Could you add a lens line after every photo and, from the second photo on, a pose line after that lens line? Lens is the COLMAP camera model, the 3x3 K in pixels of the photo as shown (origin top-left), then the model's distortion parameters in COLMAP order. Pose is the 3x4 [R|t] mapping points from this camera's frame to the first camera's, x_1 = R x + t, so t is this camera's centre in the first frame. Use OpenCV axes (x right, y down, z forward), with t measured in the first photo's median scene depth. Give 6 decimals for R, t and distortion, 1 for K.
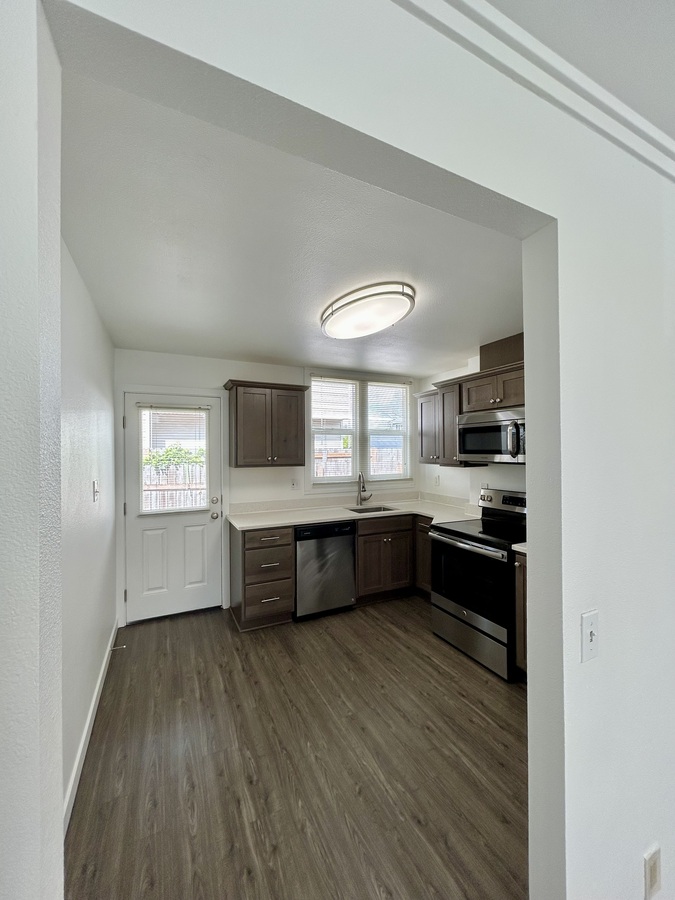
lens RADIAL K [[359.3, 0, 336.5], [0, 359.3, 450.5], [0, 0, 1]] dist [-0.000947, 0.000141]
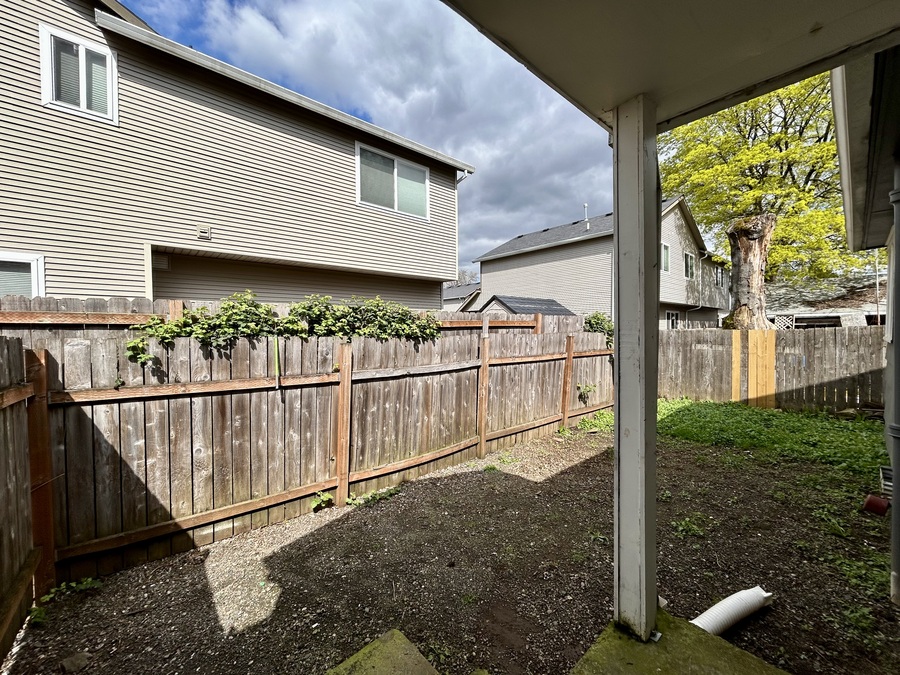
lens RADIAL K [[360.0, 0, 451.2], [0, 360.0, 337.8], [0, 0, 1]] dist [-0.000834, -0.000177]
pose [[0.962529, -0.008443, 0.271047, -0.675919], [0.003737, 0.999833, 0.017877, 0.070259], [-0.271152, -0.016194, 0.962400, 1.009404]]
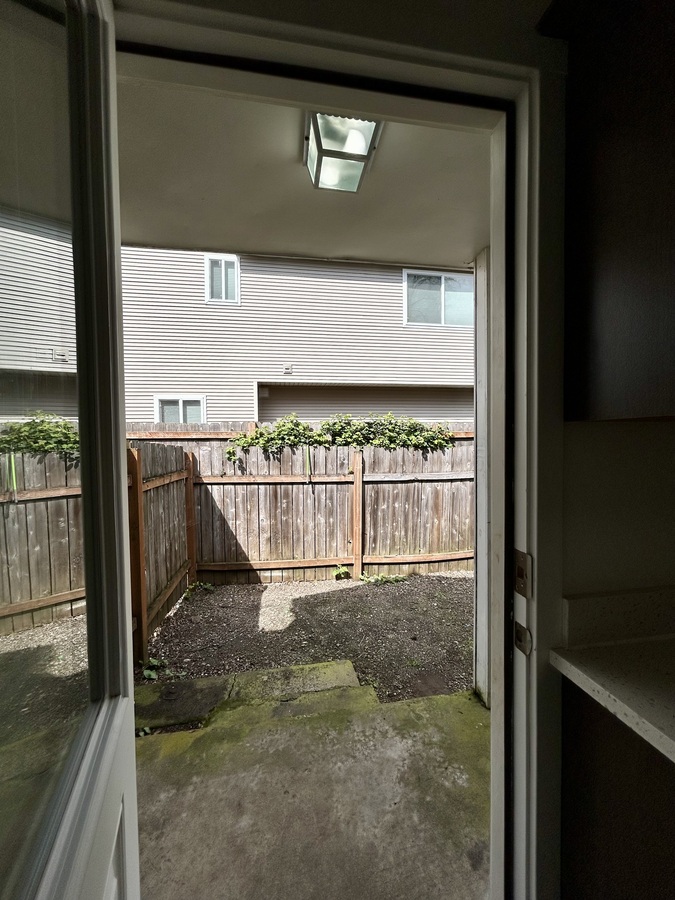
lens RADIAL K [[360.0, 0, 337.5], [0, 360.0, 450.0], [0, 0, 1]] dist [-0.000834, -0.000177]
pose [[0.961712, 0.003359, -0.274042, -0.381354], [0.004704, 0.999575, 0.028759, 0.058824], [0.274023, -0.028947, 0.961288, 0.797110]]
